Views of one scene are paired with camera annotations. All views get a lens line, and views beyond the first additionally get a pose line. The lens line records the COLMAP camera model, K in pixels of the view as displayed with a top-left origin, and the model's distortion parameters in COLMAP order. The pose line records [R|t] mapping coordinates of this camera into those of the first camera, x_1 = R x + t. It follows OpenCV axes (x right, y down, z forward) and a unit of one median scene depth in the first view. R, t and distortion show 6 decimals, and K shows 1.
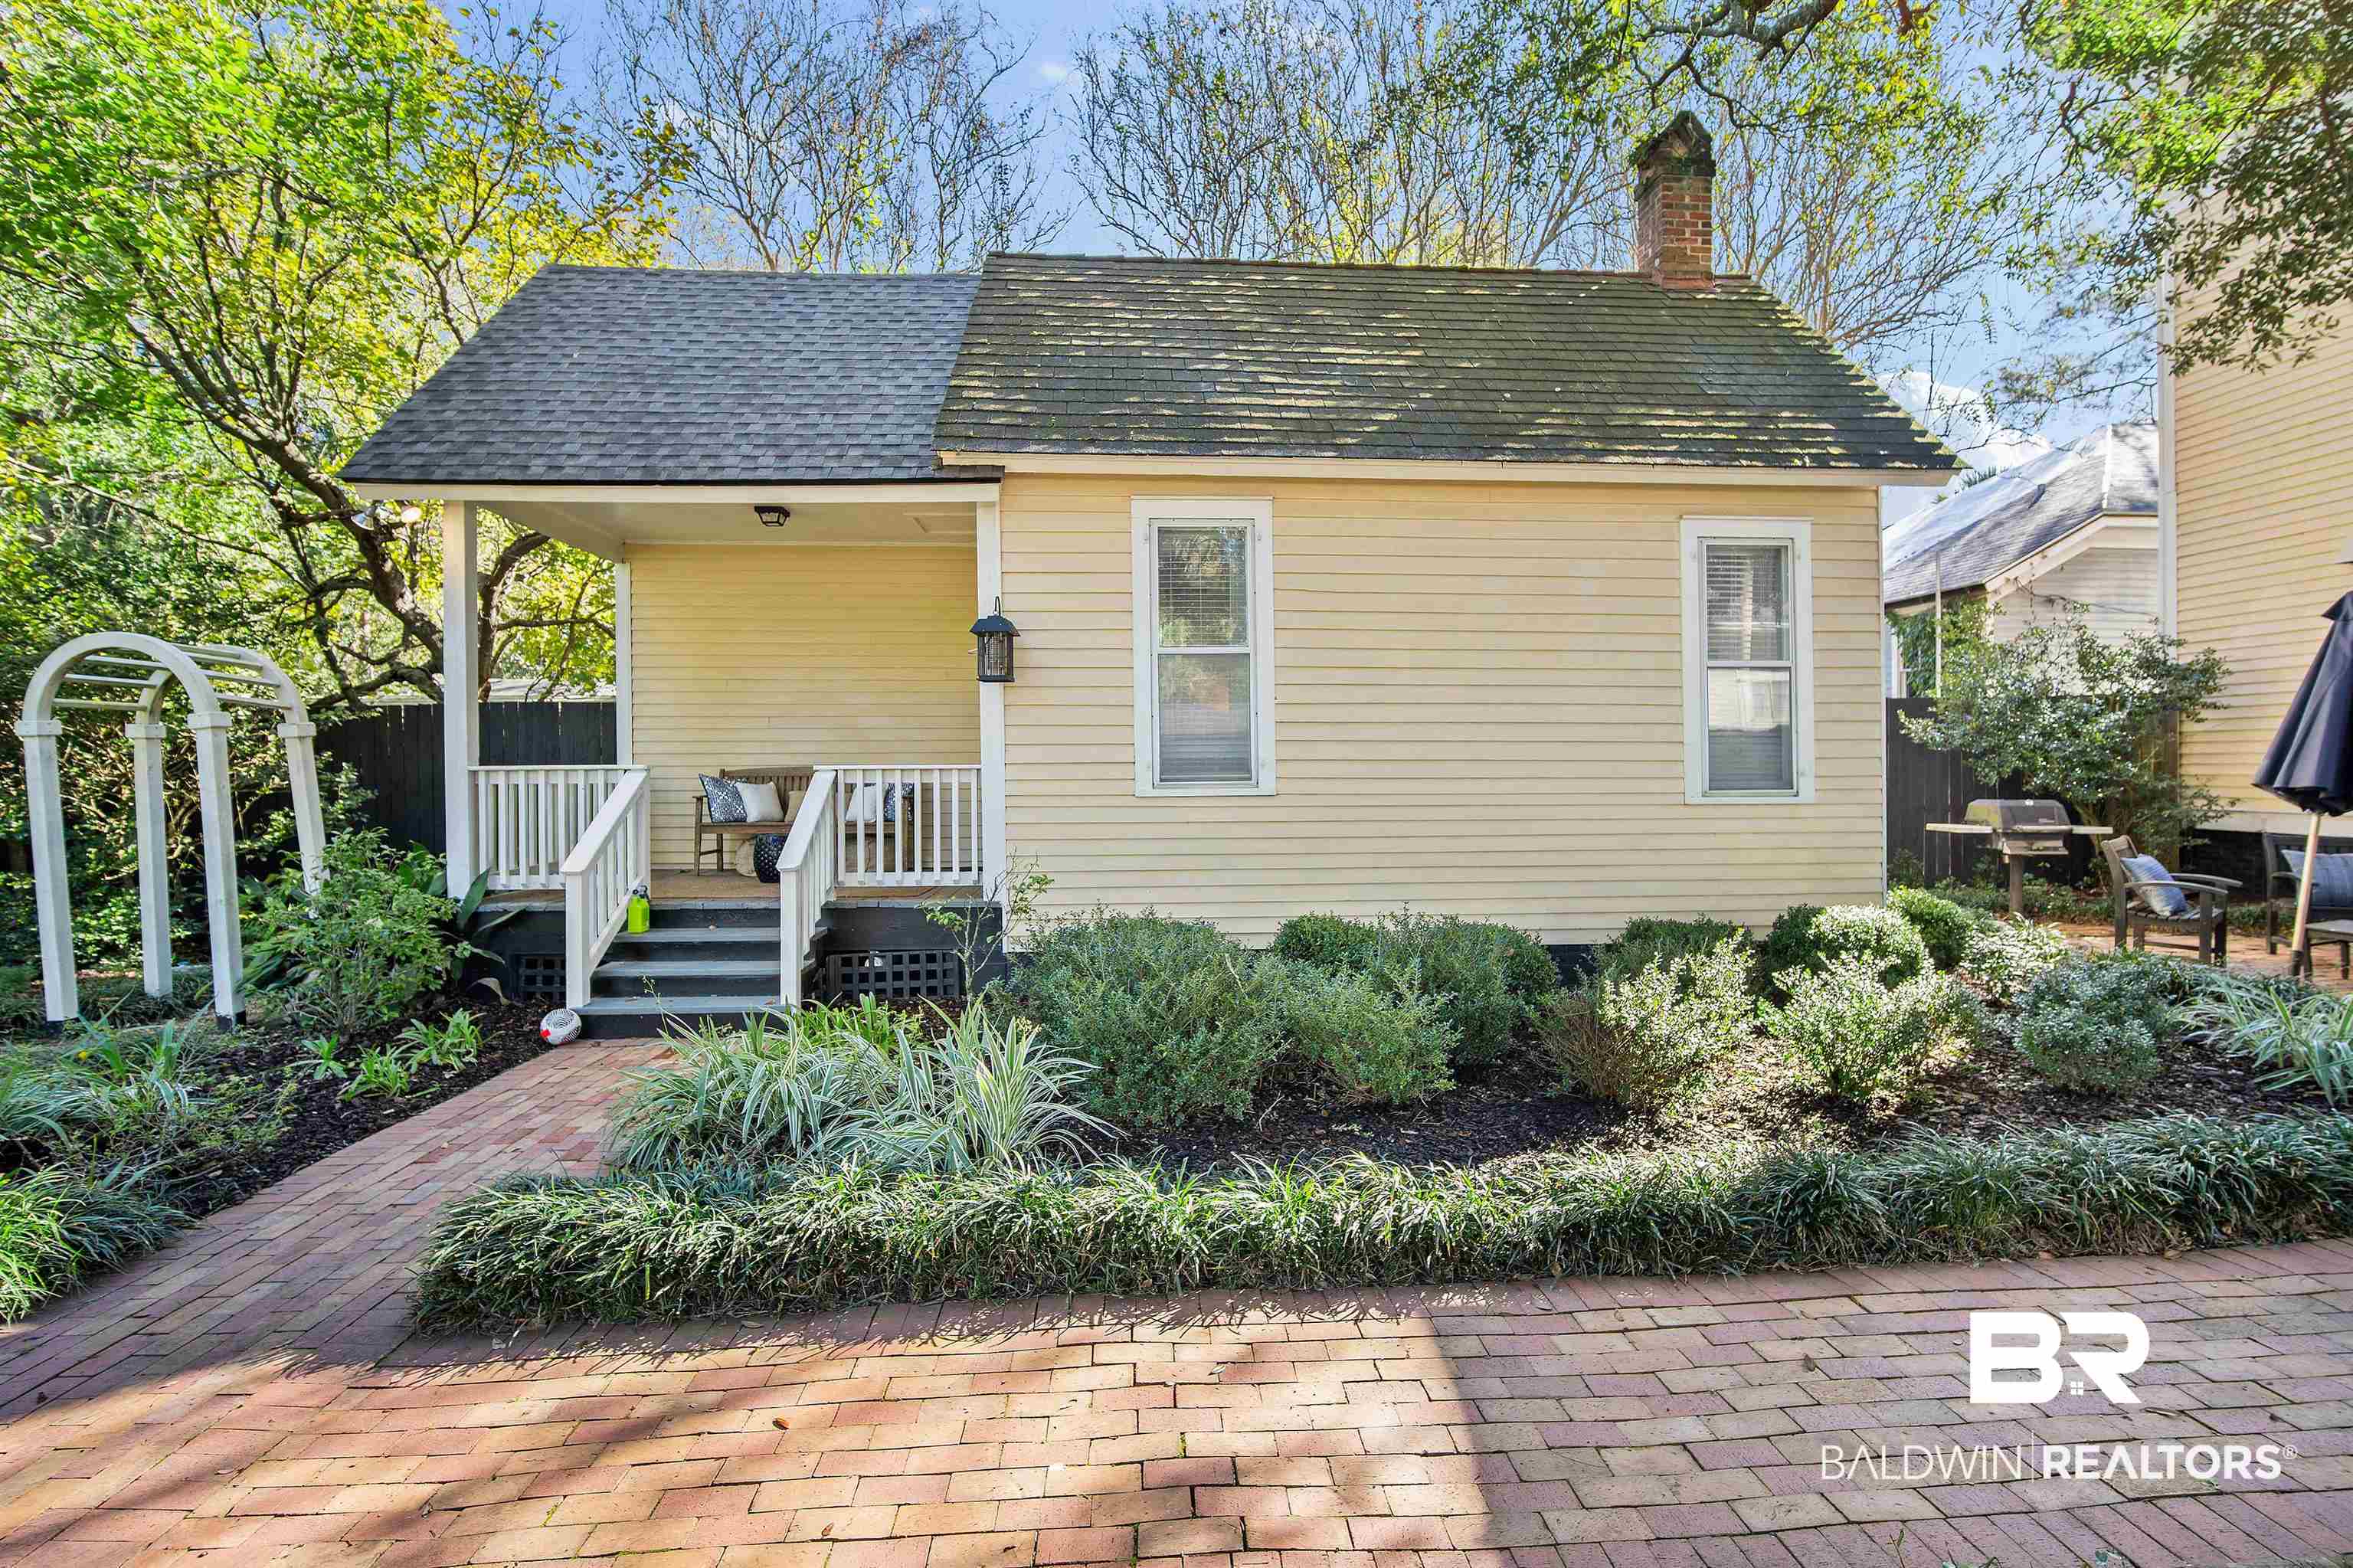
lens RADIAL K [[1065.0, 0, 1164.8], [0, 1065.0, 773.5], [0, 0, 1]] dist [-0.010900, 0.000074]
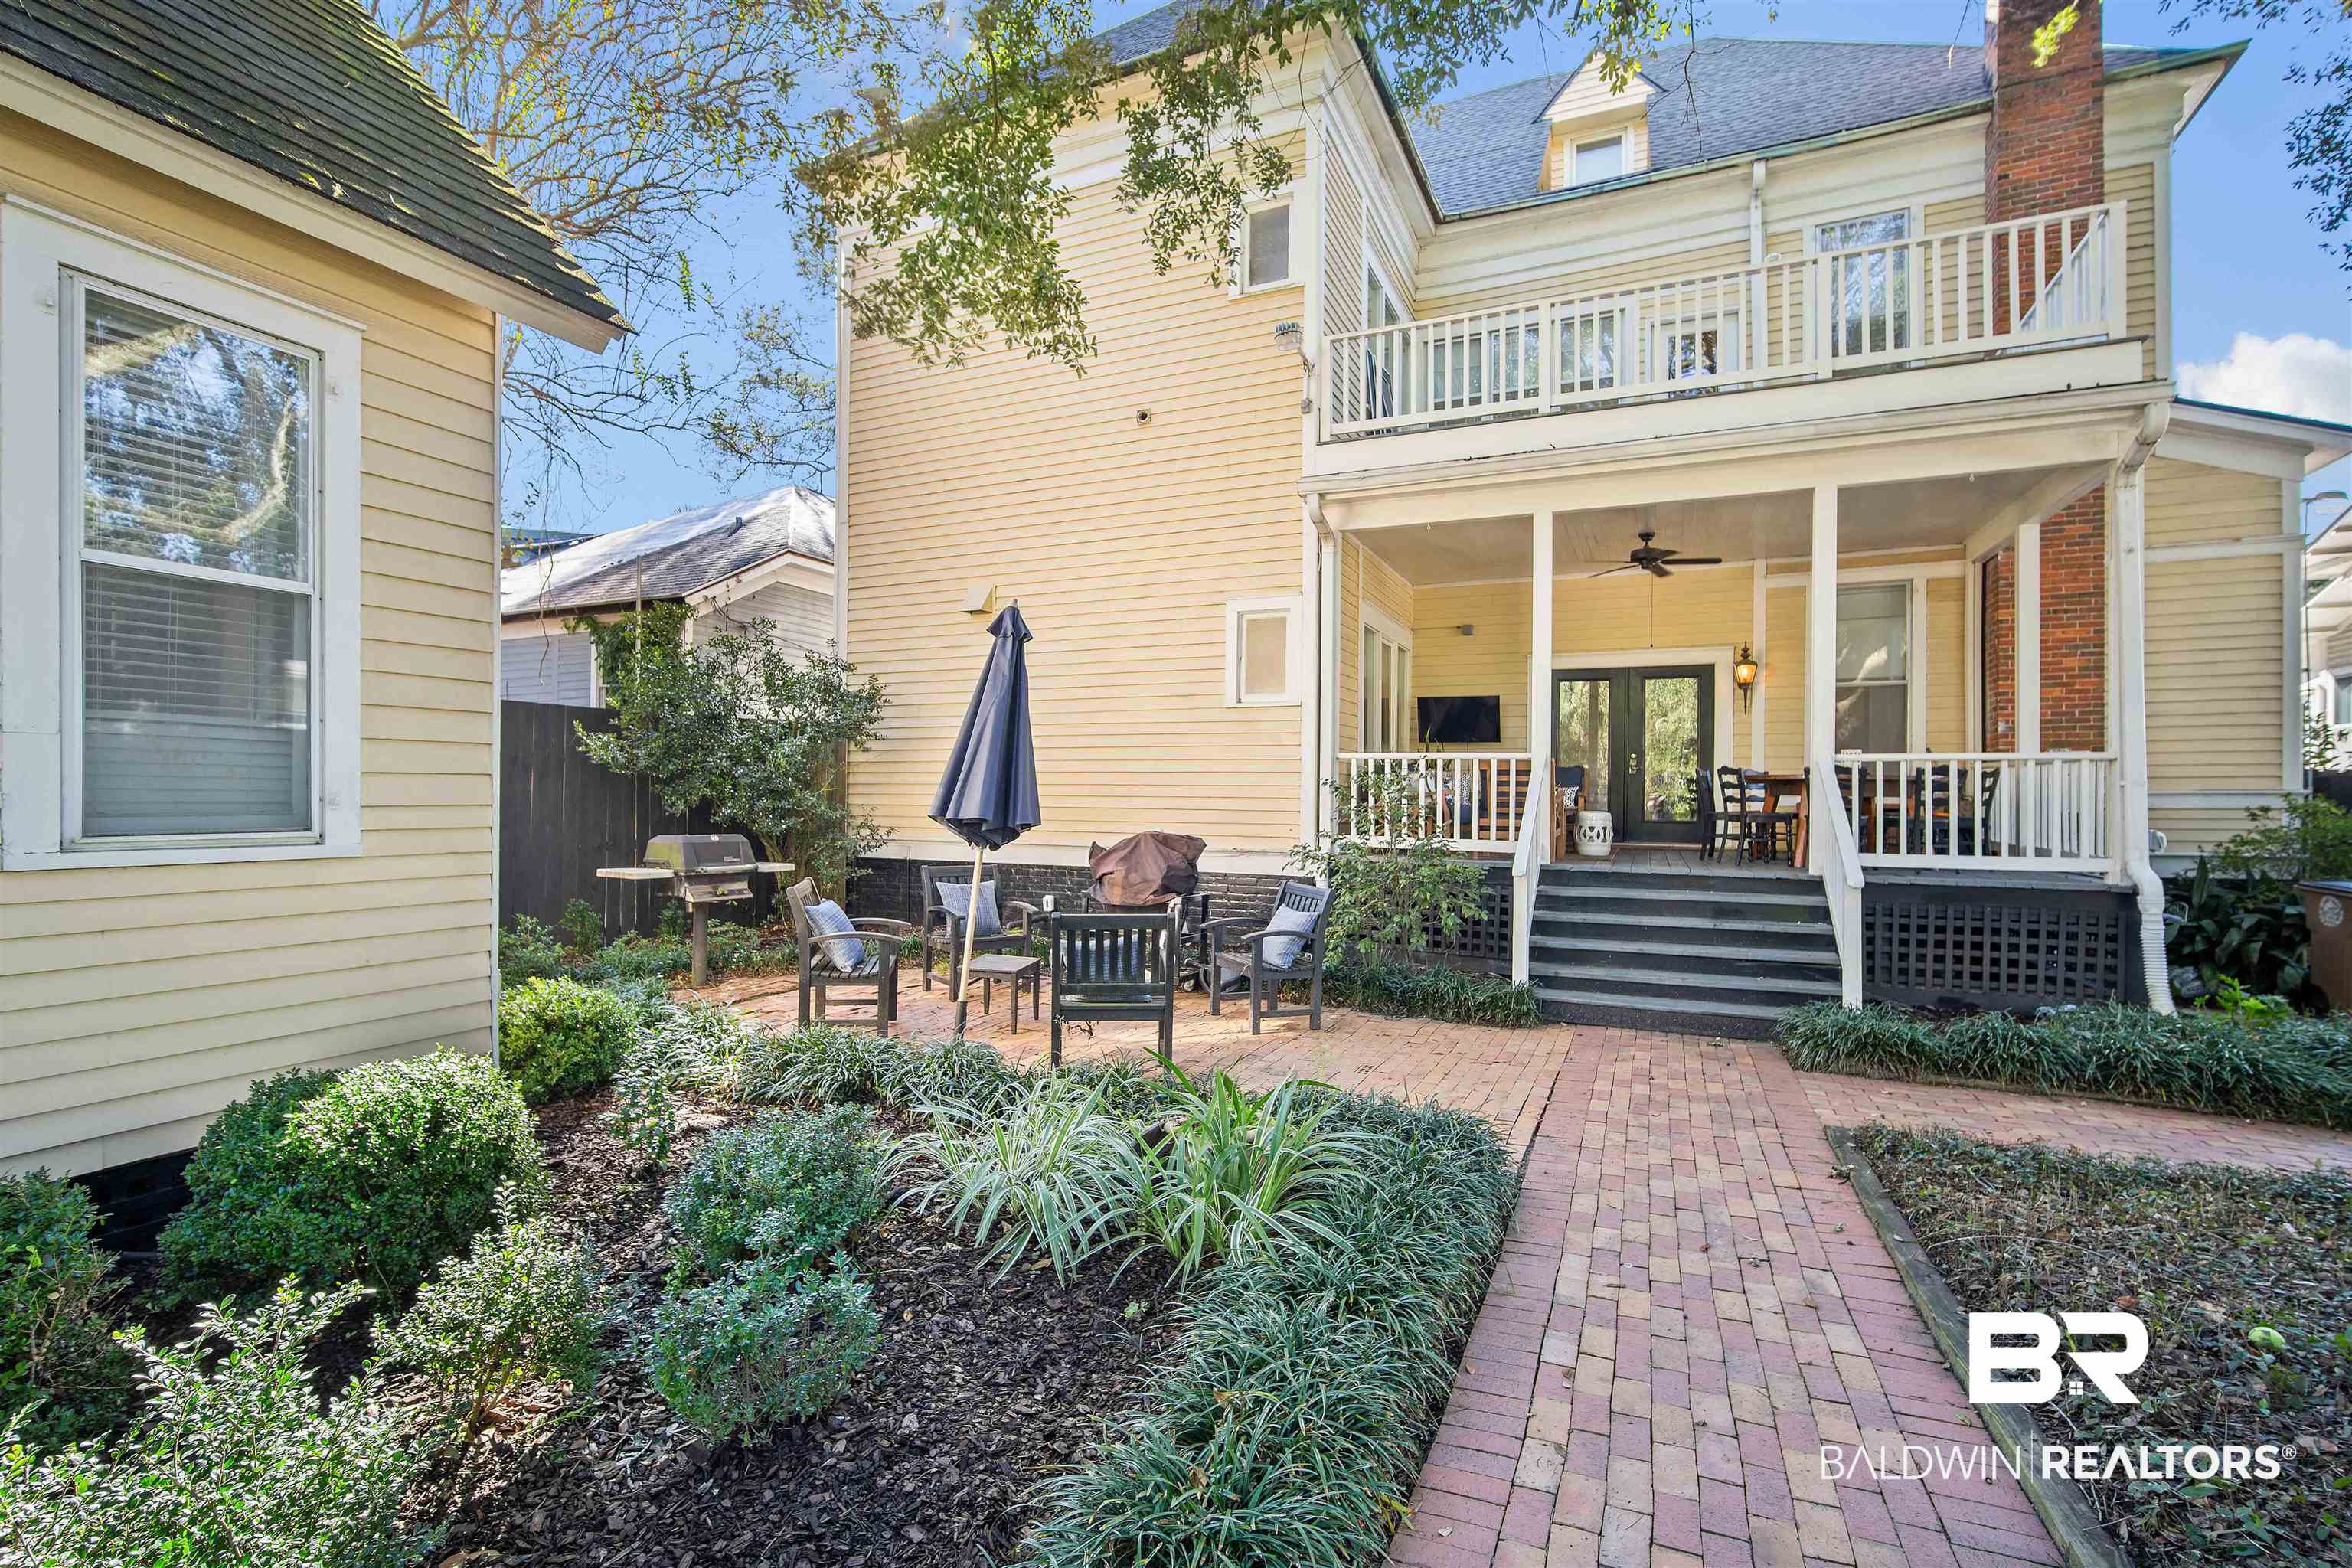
lens RADIAL K [[1064.6, 0, 1169.9], [0, 1064.6, 791.9], [0, 0, 1]] dist [-0.010900, 0.000074]
pose [[0.475664, 0.012397, 0.879540, 0.259563], [-0.002611, 0.999916, -0.012682, 0.001580], [-0.879623, 0.003736, 0.475656, 0.295726]]
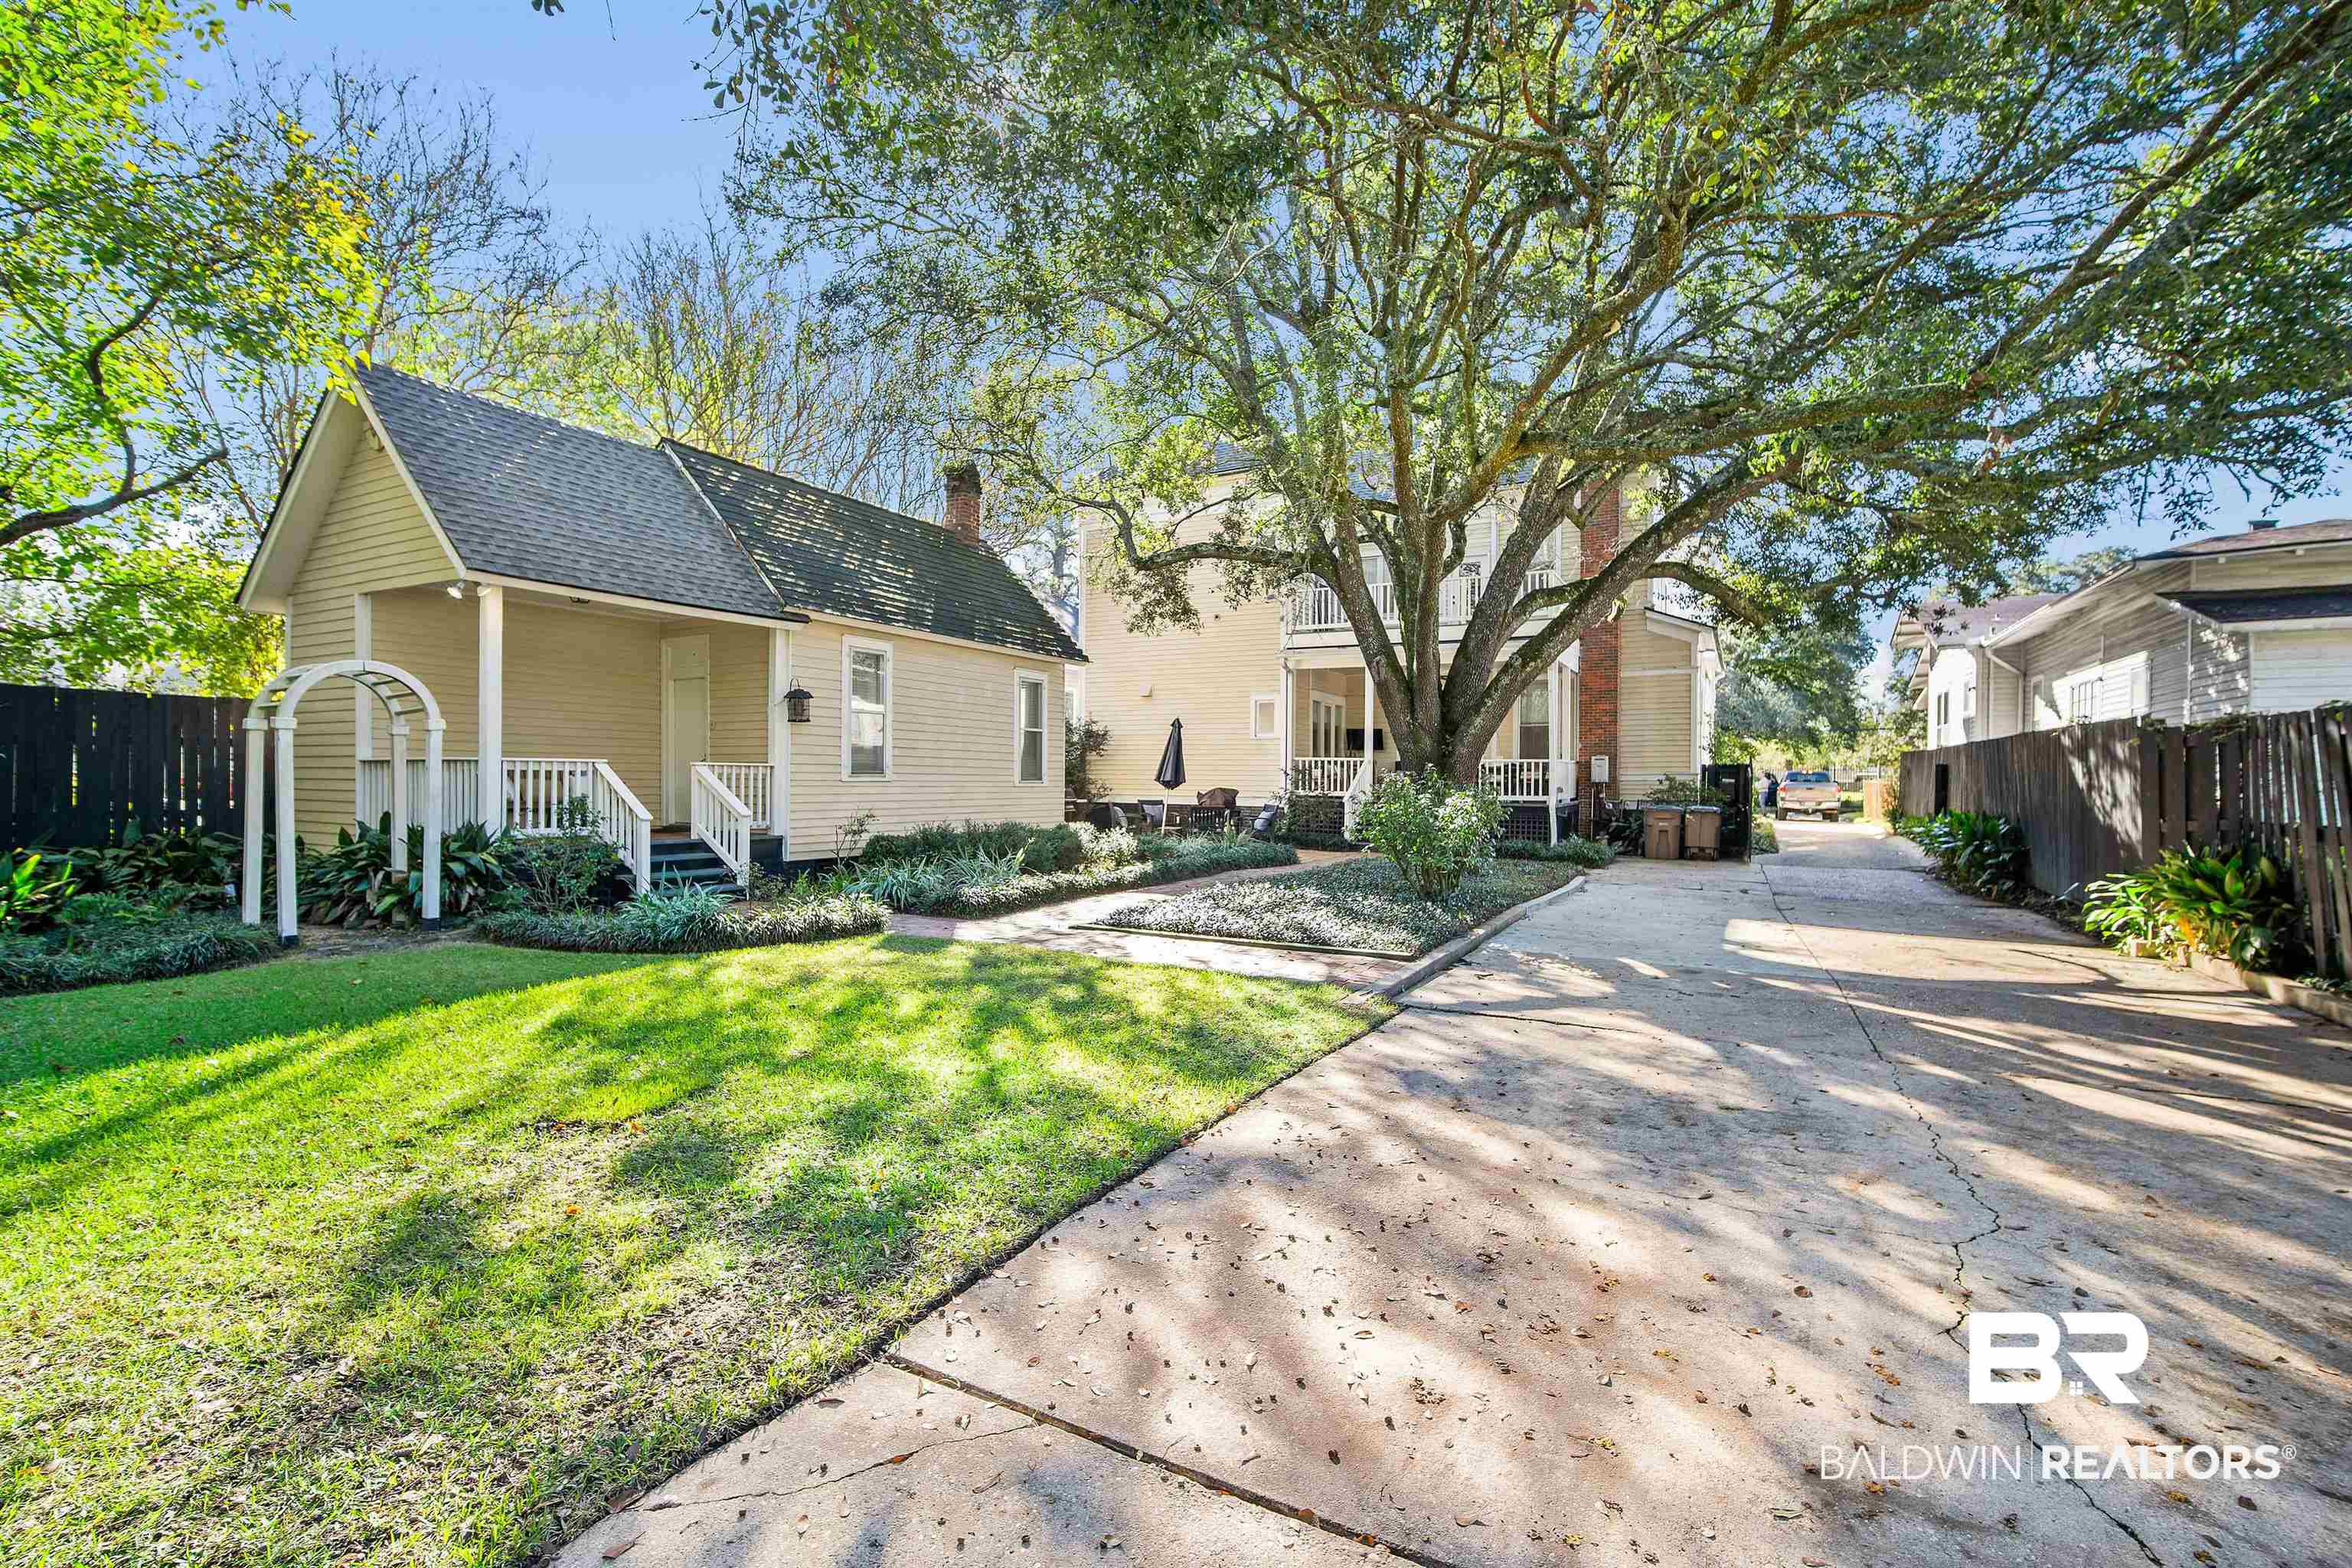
lens RADIAL K [[1064.6, 0, 1169.6], [0, 1064.6, 779.0], [0, 0, 1]] dist [-0.010900, 0.000074]
pose [[0.539692, 0.009871, 0.841805, -1.083176], [-0.008962, 0.999942, -0.005980, 0.020168], [-0.841815, -0.004317, 0.539749, -0.489836]]
